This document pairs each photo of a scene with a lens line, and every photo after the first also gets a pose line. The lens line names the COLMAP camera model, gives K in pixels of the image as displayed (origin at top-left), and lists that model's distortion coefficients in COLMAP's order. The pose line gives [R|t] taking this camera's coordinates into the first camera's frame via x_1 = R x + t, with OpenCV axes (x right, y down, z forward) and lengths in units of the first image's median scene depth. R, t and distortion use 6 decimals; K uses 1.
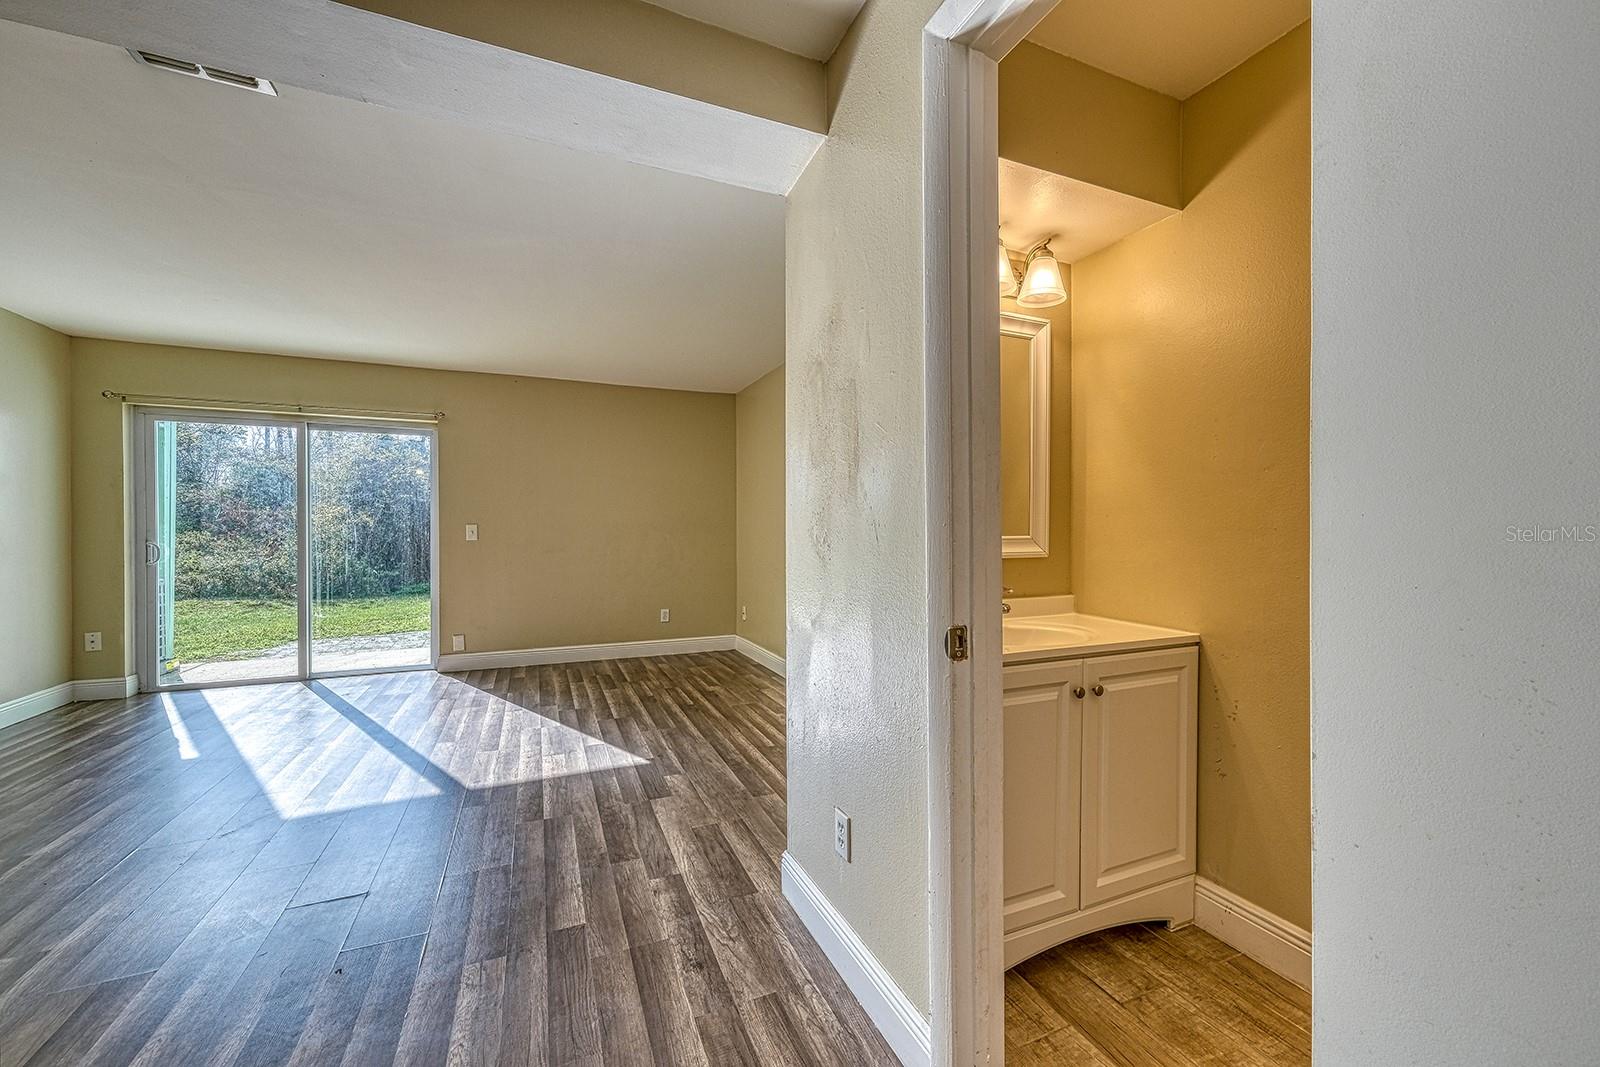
lens RADIAL K [[628.8, 0, 808.1], [0, 628.8, 534.3], [0, 0, 1]] dist [0.001107, 0.000555]
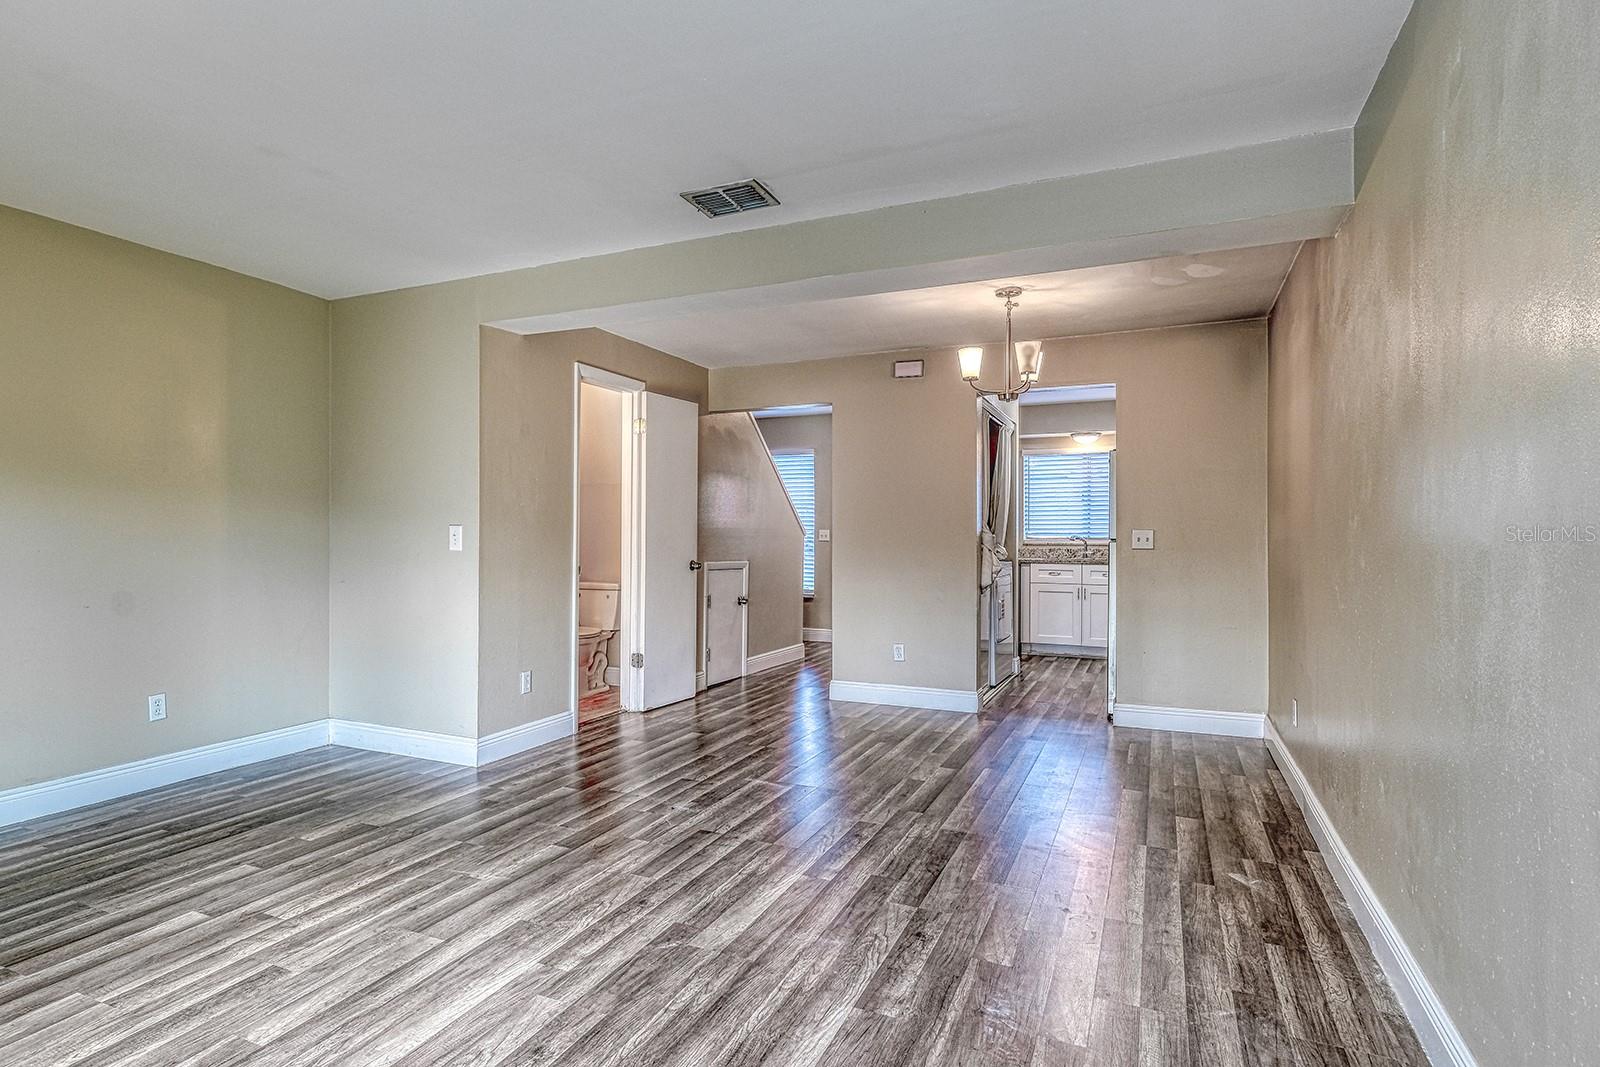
lens RADIAL K [[855.6, 0, 743.9], [0, 855.6, 532.4], [0, 0, 1]] dist [0.006115, 0.000980]
pose [[-0.662736, -0.000886, 0.748853, -1.237320], [0.002542, 0.999991, 0.003432, -0.011058], [-0.748849, 0.004178, -0.662728, 1.142630]]
